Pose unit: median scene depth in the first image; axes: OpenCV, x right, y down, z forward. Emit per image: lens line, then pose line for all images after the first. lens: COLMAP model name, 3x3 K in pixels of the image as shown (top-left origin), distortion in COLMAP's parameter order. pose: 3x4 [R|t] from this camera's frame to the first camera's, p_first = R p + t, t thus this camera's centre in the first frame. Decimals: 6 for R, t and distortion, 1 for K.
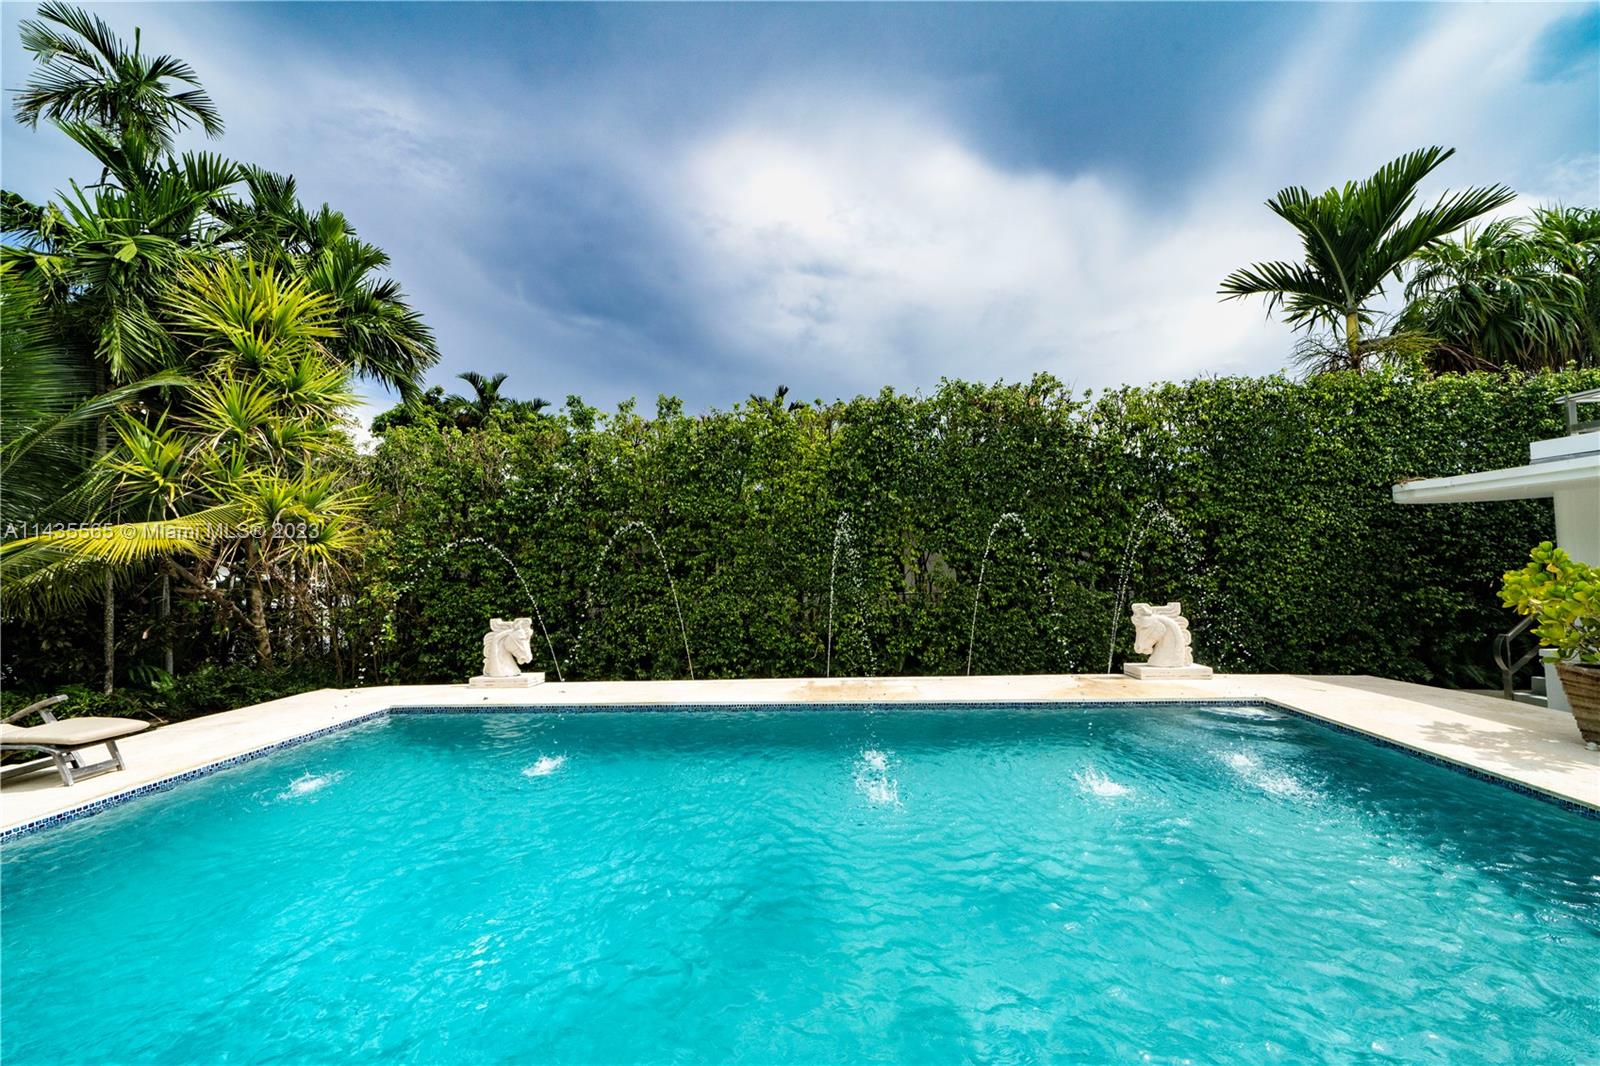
lens RADIAL K [[542.9, 0, 792.8], [0, 542.9, 539.2], [0, 0, 1]] dist [-0.000494, -0.001045]
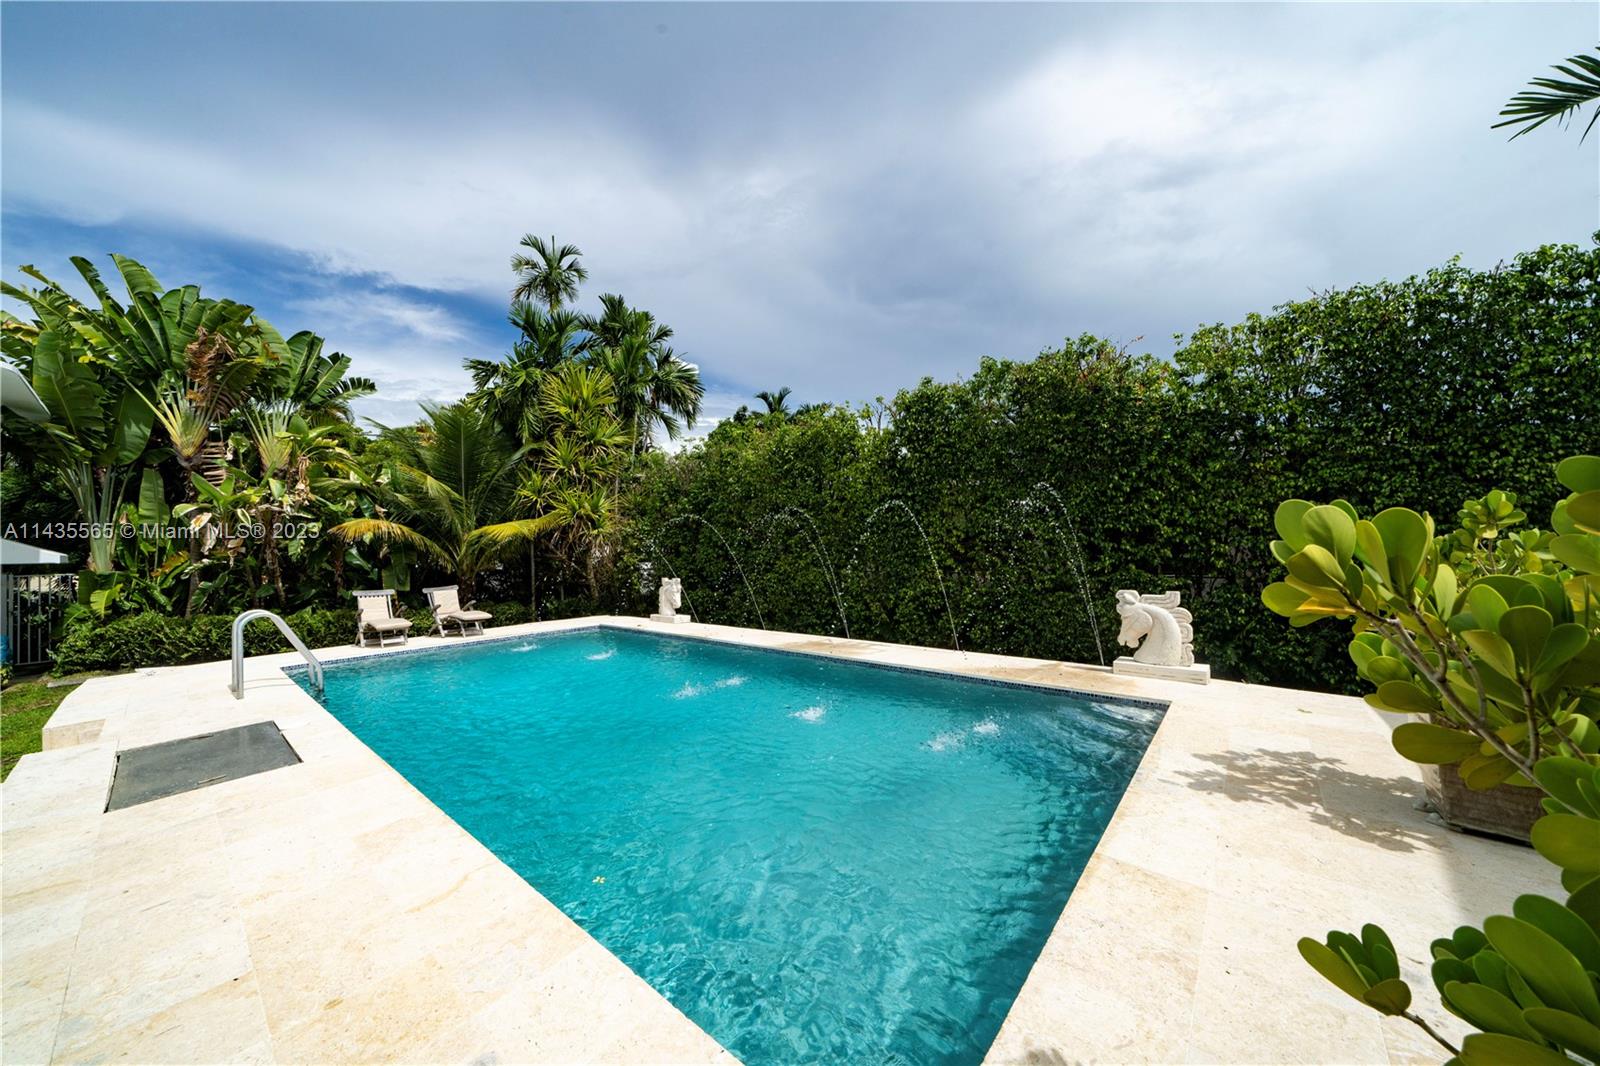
lens RADIAL K [[542.9, 0, 792.8], [0, 542.9, 539.2], [0, 0, 1]] dist [-0.000494, -0.001045]
pose [[0.813441, 0.001272, -0.581647, 0.591284], [0.022730, 0.999164, 0.033975, -0.005899], [0.581204, -0.040857, 0.812732, -0.030394]]
